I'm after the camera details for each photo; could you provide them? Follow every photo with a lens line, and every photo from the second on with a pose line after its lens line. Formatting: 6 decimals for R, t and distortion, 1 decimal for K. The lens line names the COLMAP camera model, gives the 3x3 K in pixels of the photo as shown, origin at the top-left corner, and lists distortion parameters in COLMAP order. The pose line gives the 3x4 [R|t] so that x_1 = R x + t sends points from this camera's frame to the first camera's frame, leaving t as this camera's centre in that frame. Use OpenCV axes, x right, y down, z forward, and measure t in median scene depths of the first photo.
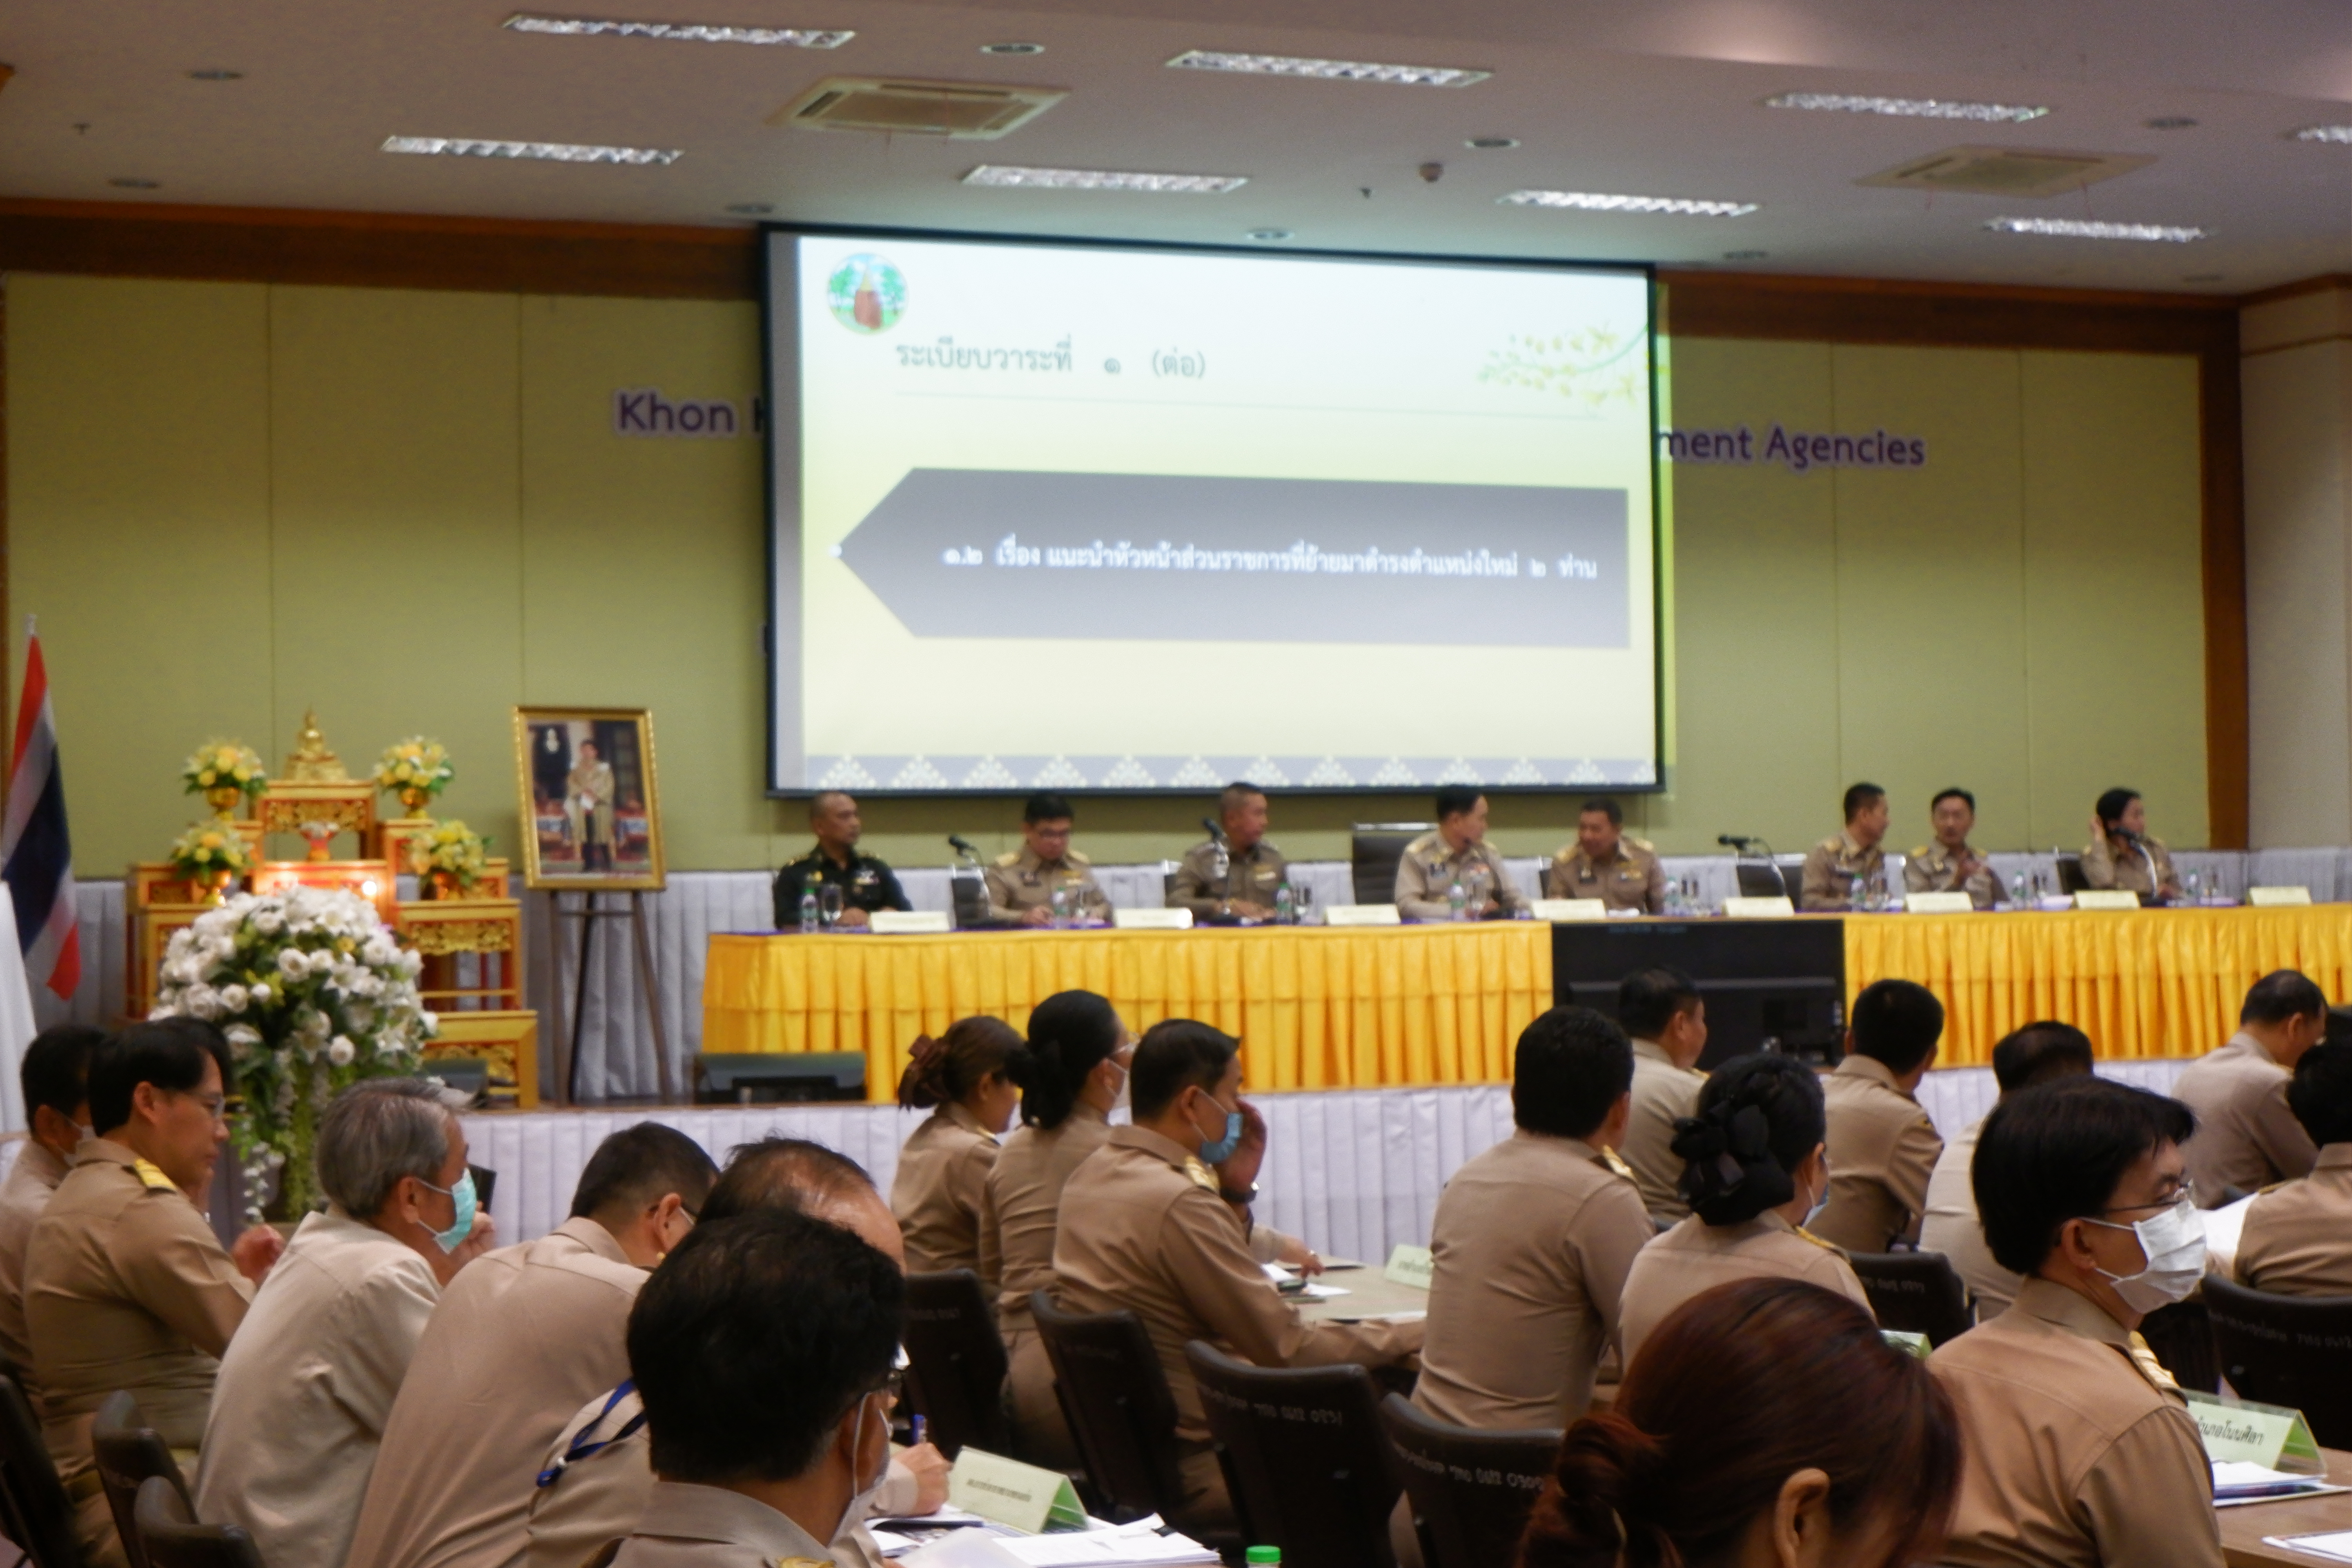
lens RADIAL K [[4141.5, 0, 1168.9], [0, 4141.5, 770.0], [0, 0, 1]] dist [0.074930, 0.000000]
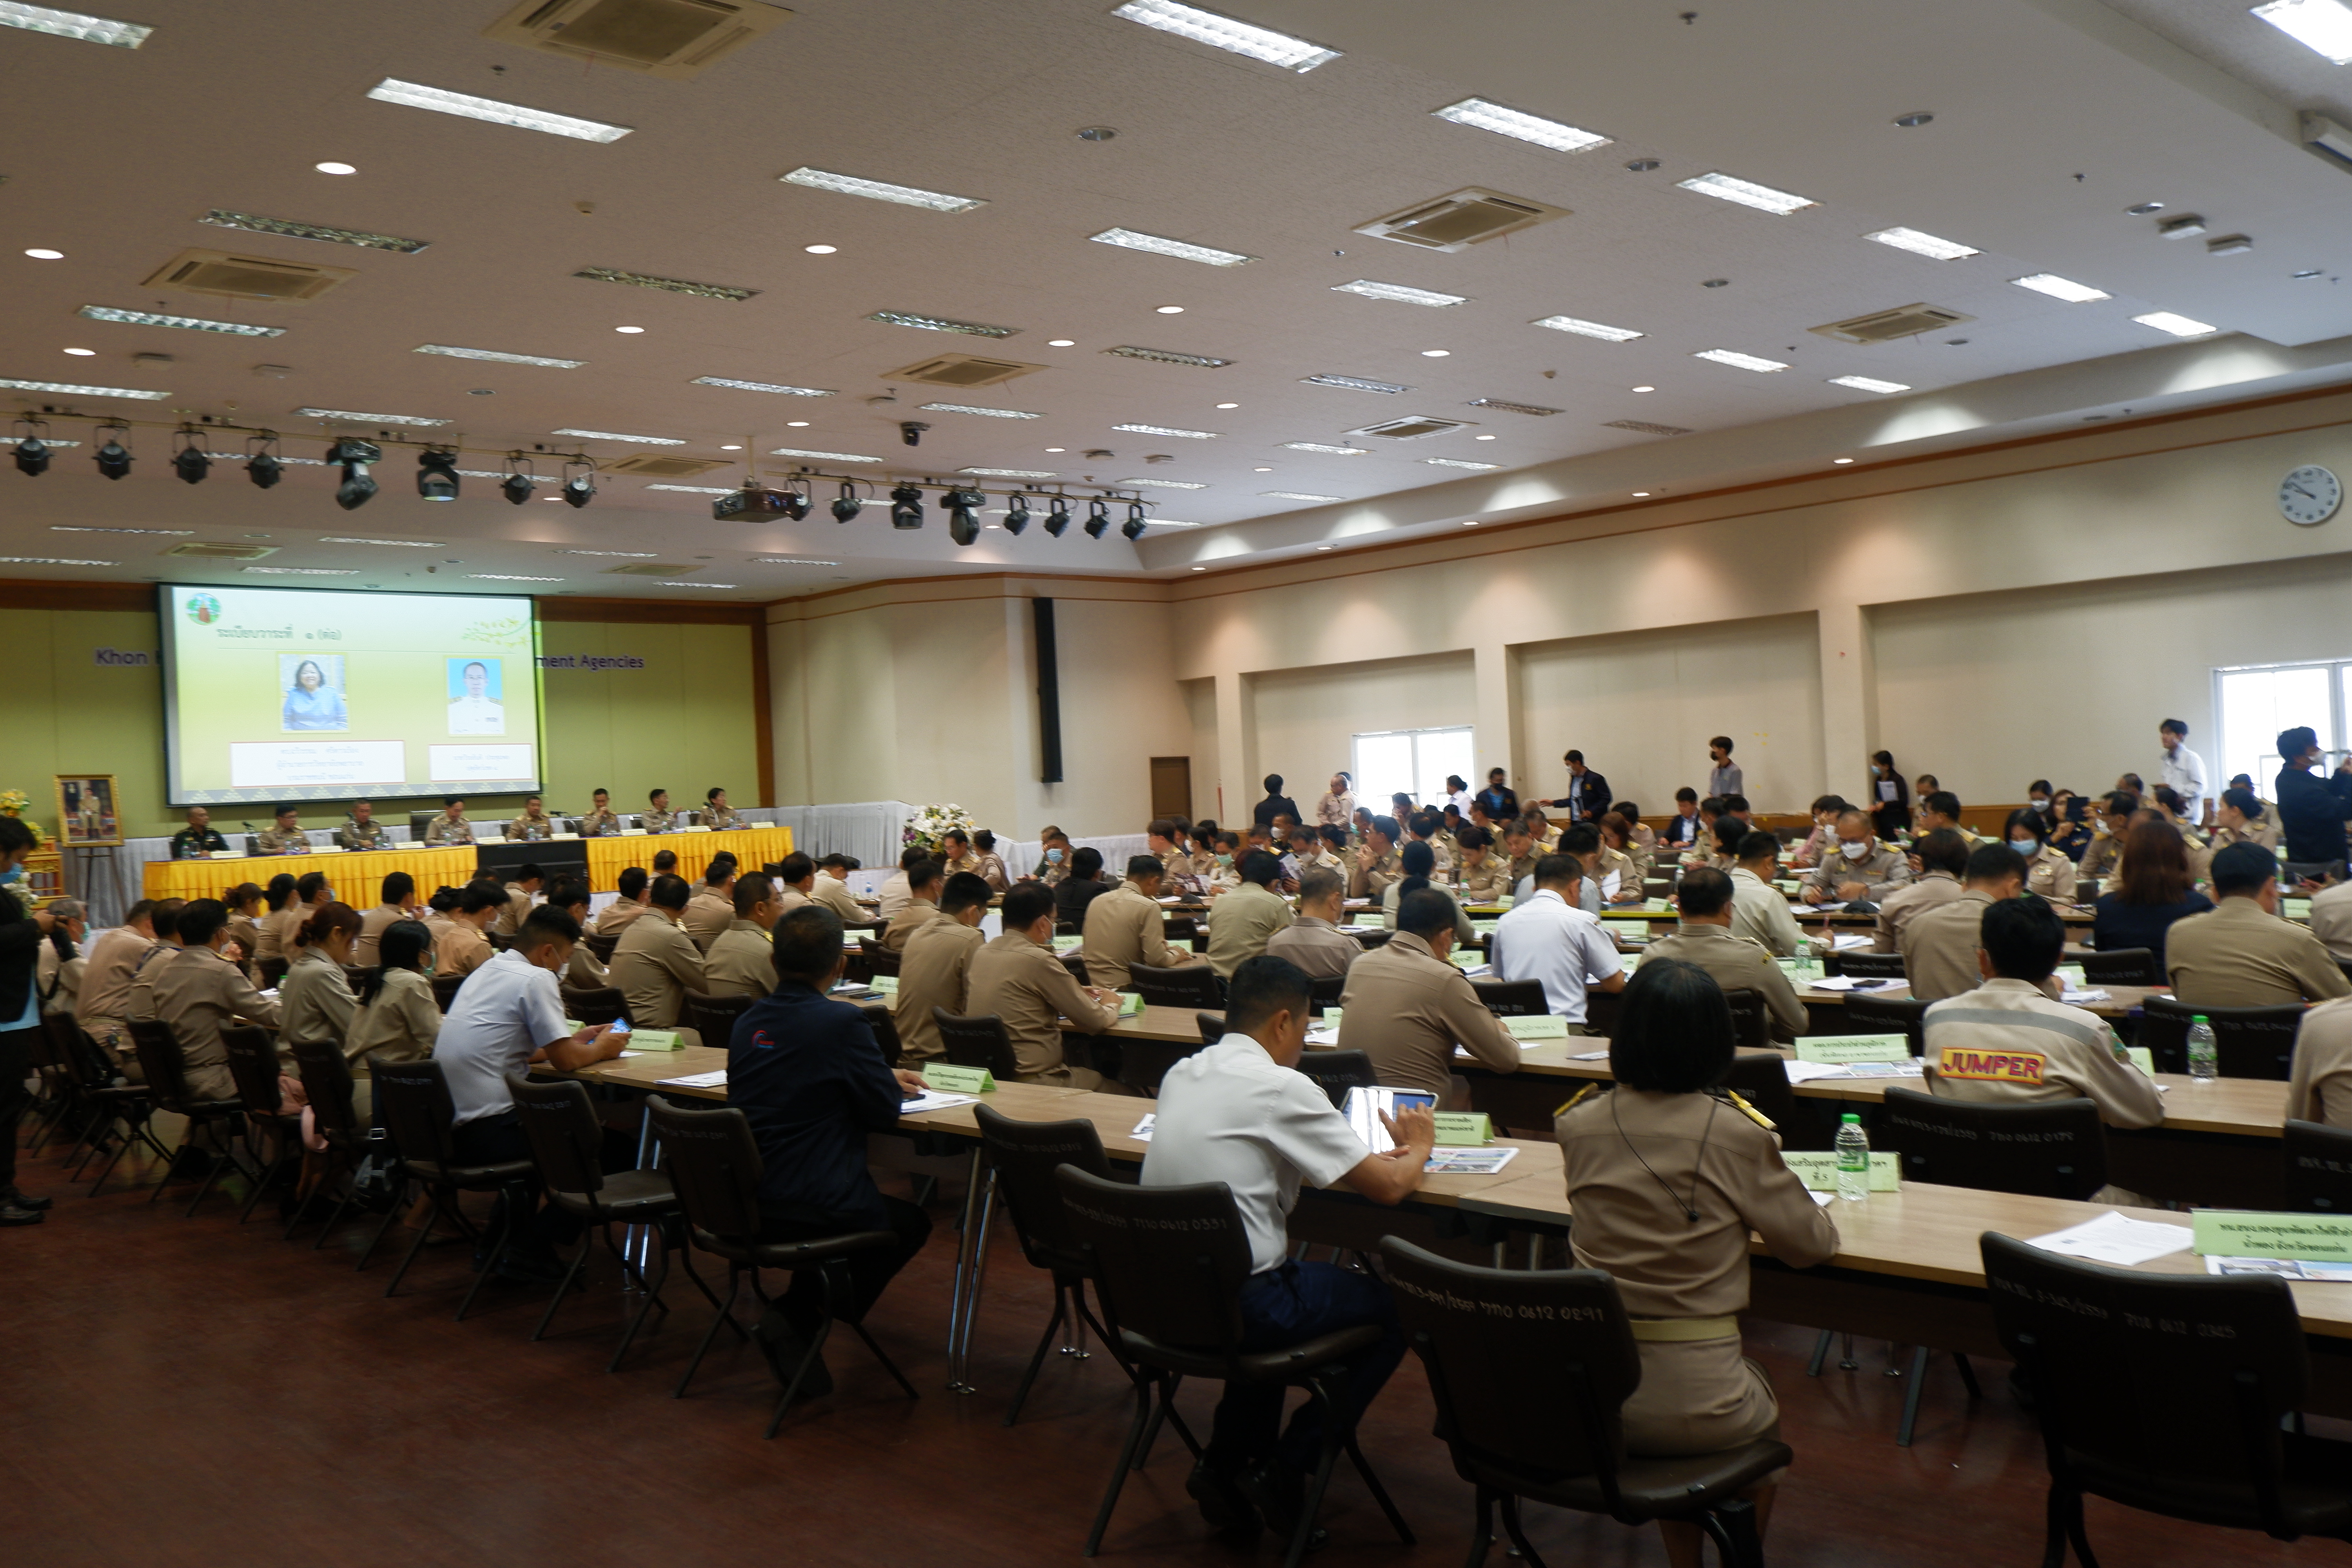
lens RADIAL K [[2076.6, 0, 1190.6], [0, 2076.6, 785.5], [0, 0, 1]] dist [-0.003563, -0.003456]
pose [[0.934707, -0.029517, 0.354192, 0.039844], [0.025664, 0.999549, 0.015573, -0.010875], [-0.354492, -0.005466, 0.935043, -0.412344]]
